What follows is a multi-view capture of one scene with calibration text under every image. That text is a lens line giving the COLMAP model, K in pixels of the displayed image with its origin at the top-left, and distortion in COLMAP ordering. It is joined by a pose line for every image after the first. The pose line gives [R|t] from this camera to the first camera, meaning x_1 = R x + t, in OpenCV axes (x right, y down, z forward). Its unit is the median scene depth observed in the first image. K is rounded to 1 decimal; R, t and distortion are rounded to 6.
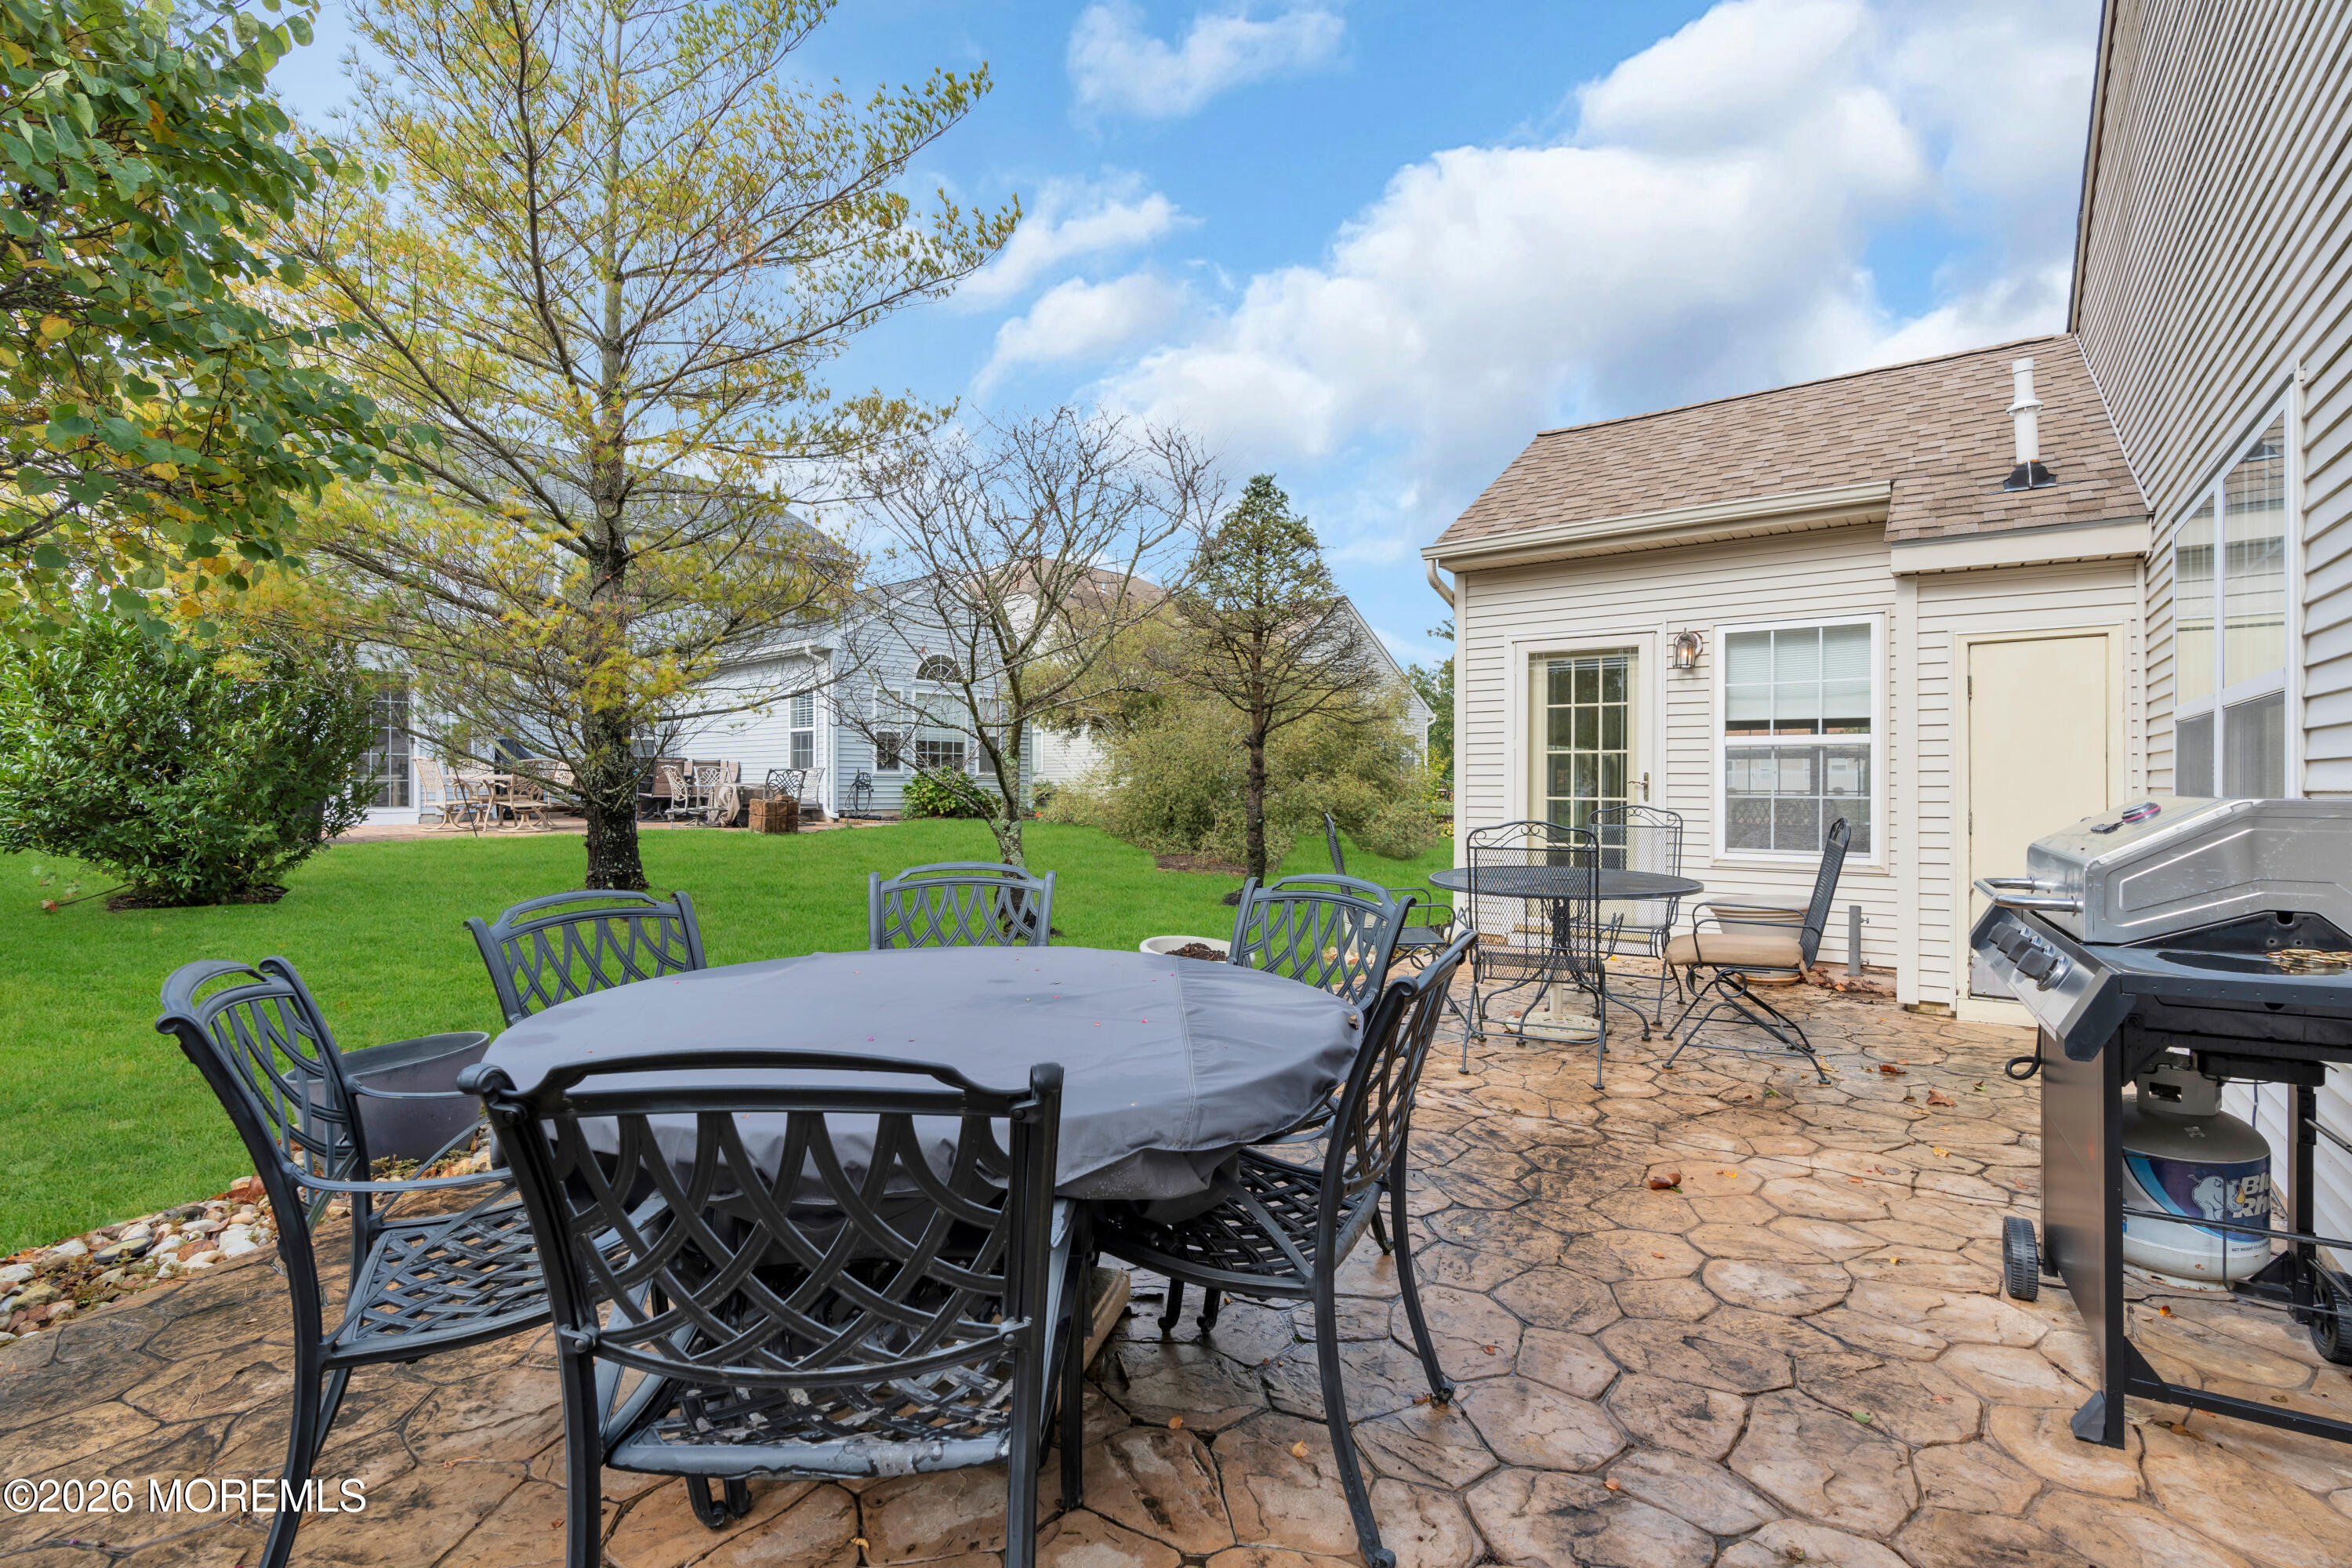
lens RADIAL K [[1060.8, 0, 1180.1], [0, 1060.8, 780.5], [0, 0, 1]] dist [-0.004376, -0.000147]
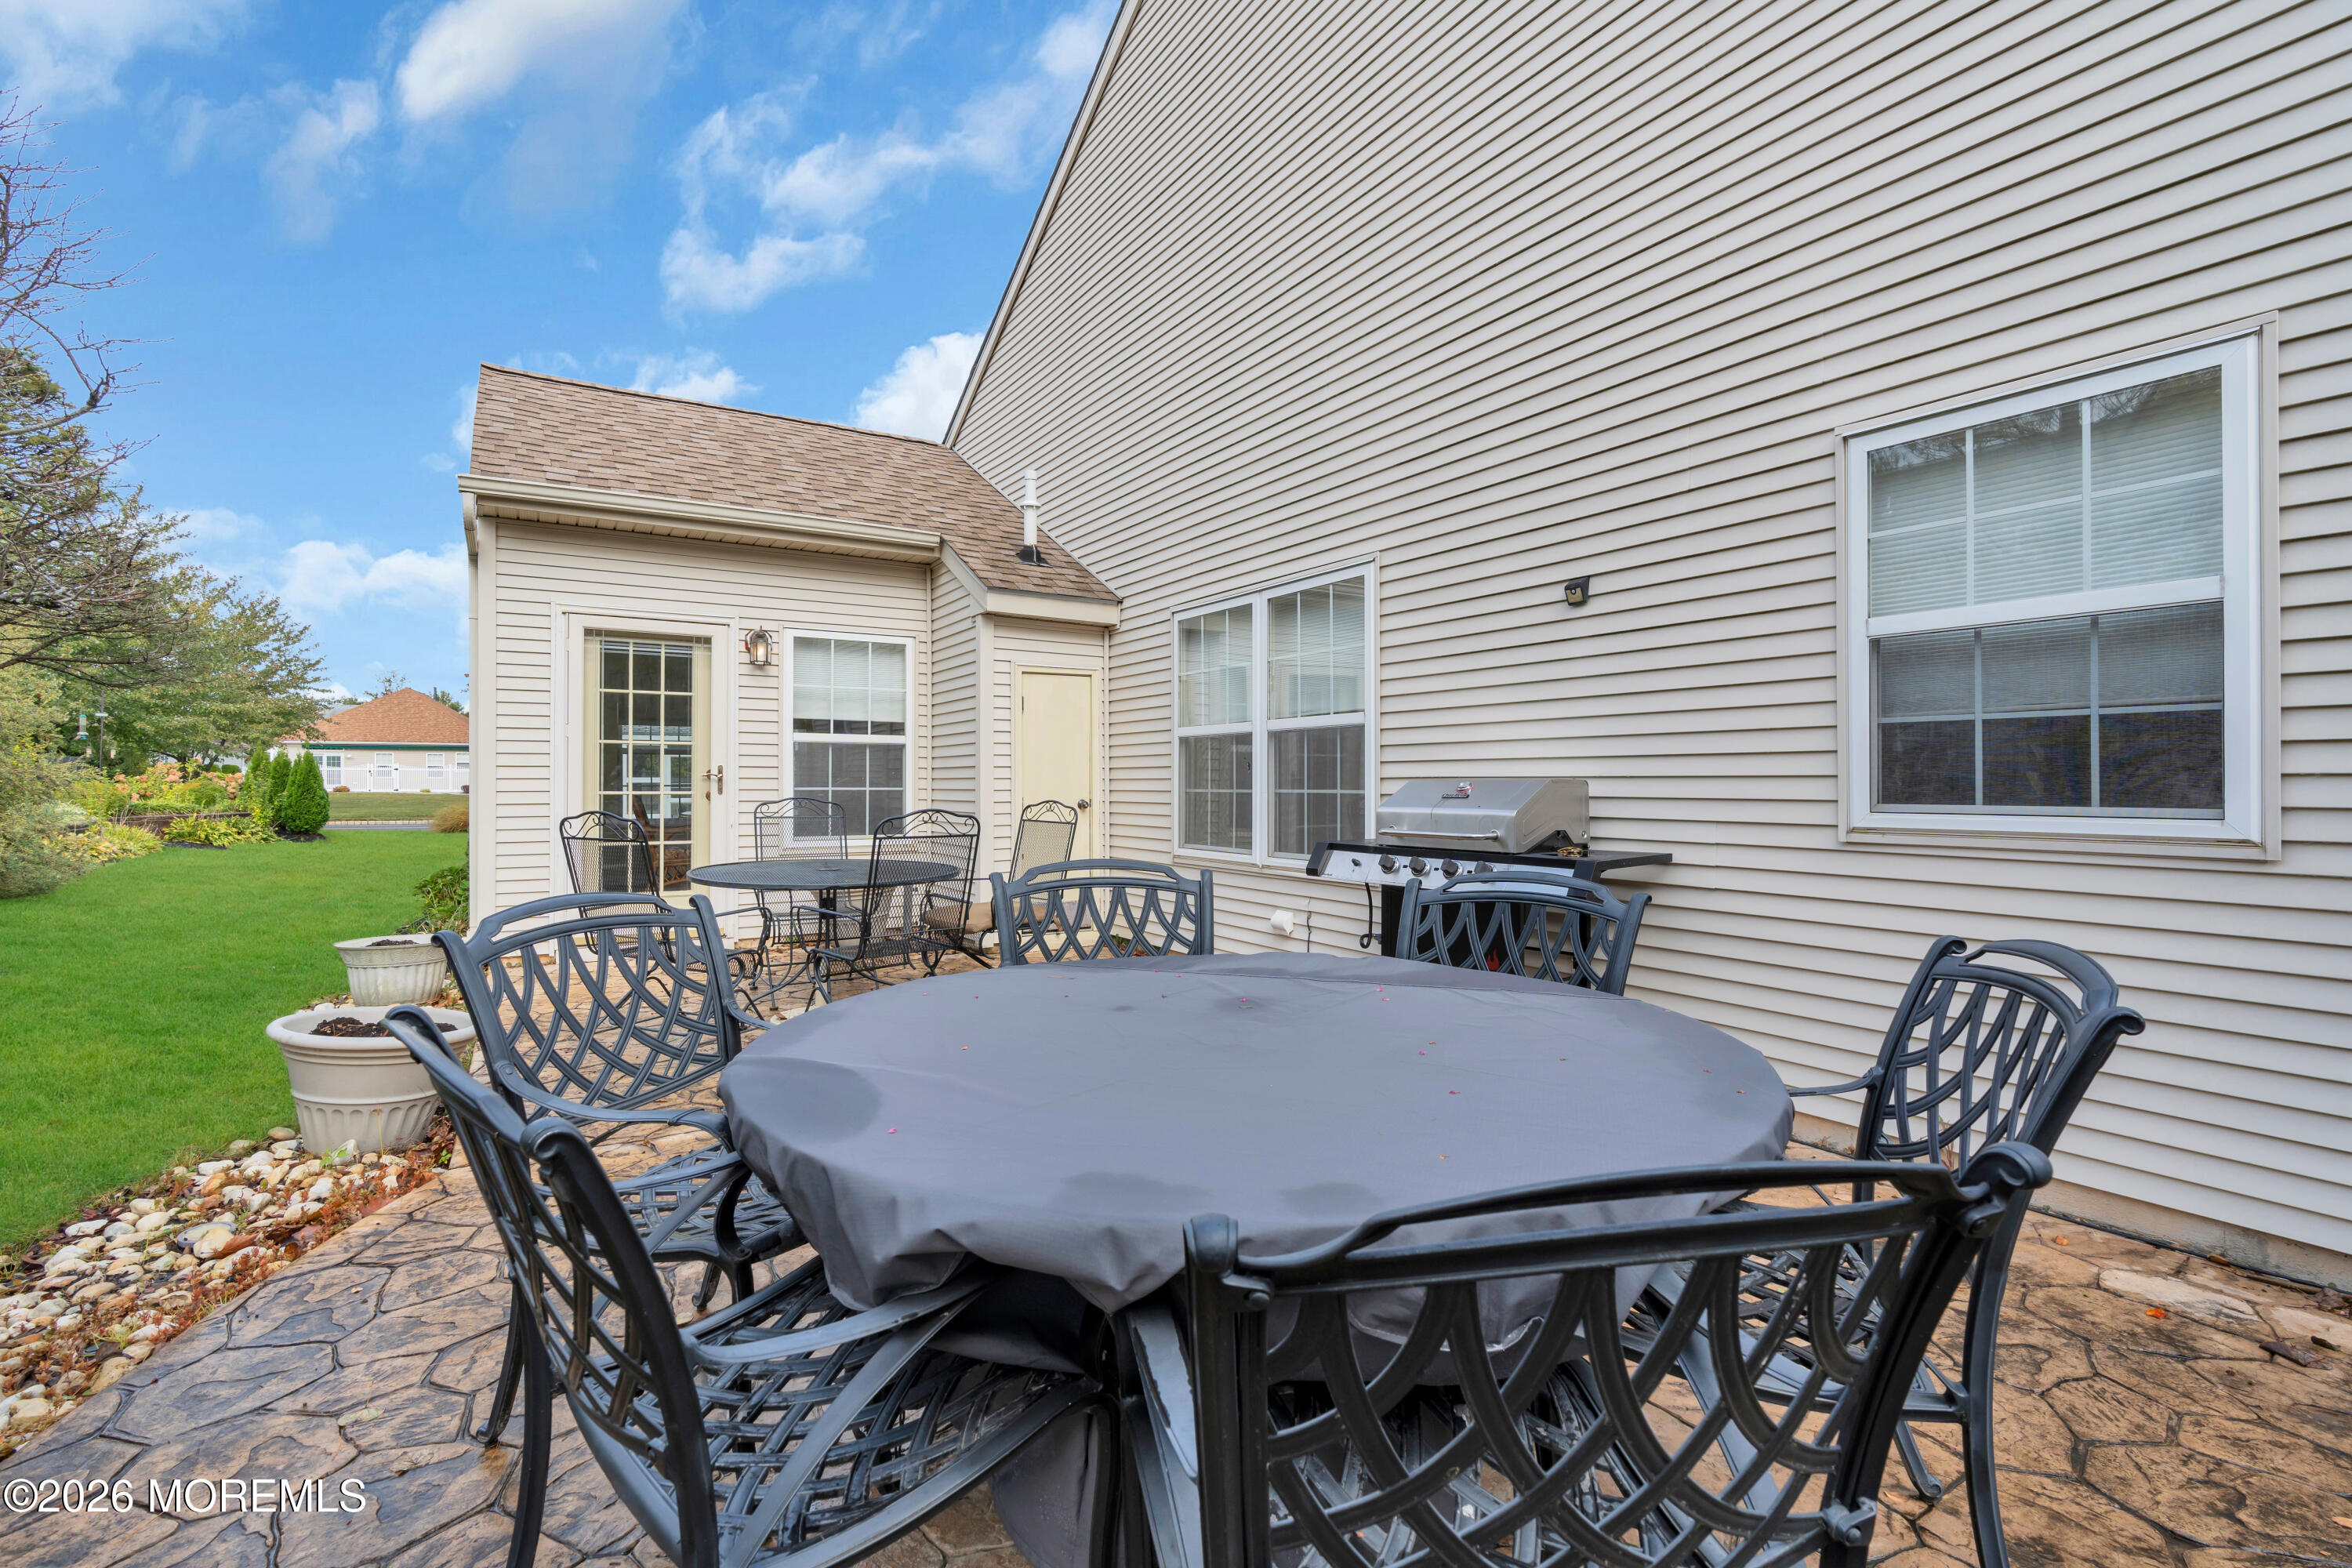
lens RADIAL K [[1060.8, 0, 1159.5], [0, 1060.8, 786.3], [0, 0, 1]] dist [-0.004376, -0.000147]
pose [[0.386898, -0.003283, 0.922116, -0.329033], [-0.003737, 0.999980, 0.005128, 0.005965], [-0.922115, -0.005430, 0.386878, 0.240111]]
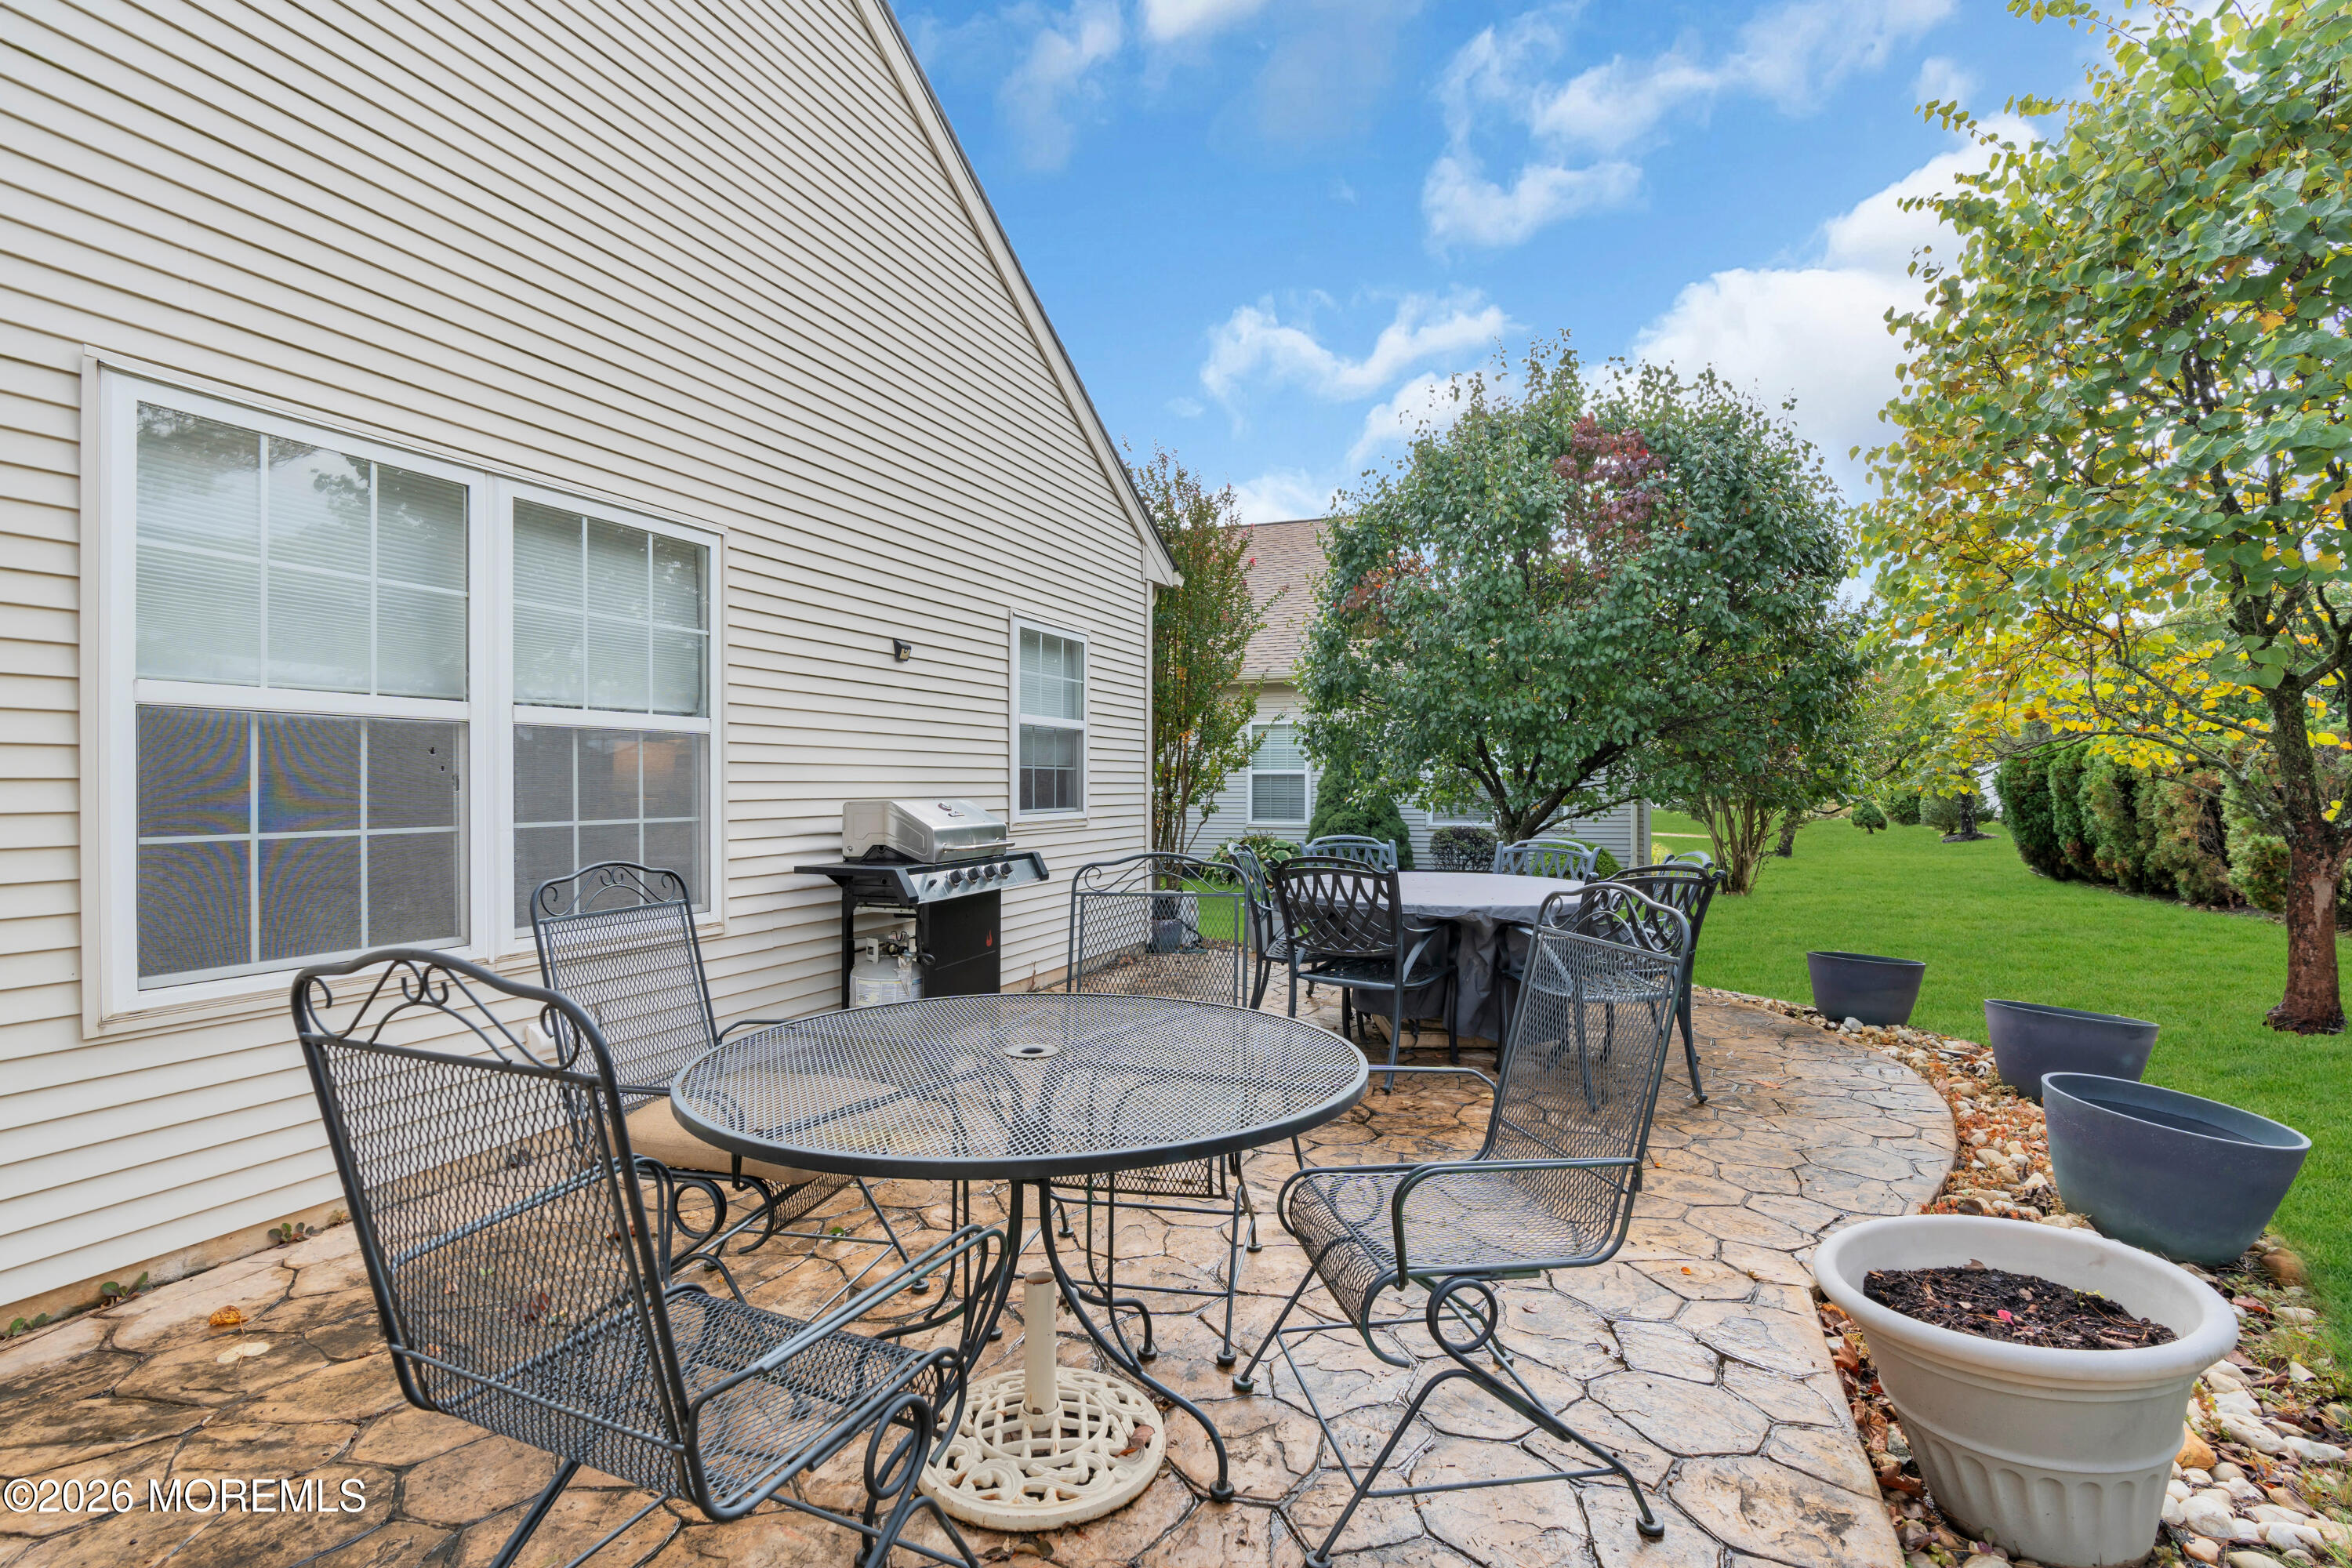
lens RADIAL K [[1060.8, 0, 1160.3], [0, 1060.8, 785.0], [0, 0, 1]] dist [-0.004376, -0.000147]
pose [[-0.979408, 0.005296, -0.201821, 0.290332], [0.006556, 0.999963, -0.005574, -0.001635], [0.201784, -0.006782, -0.979407, 1.027359]]
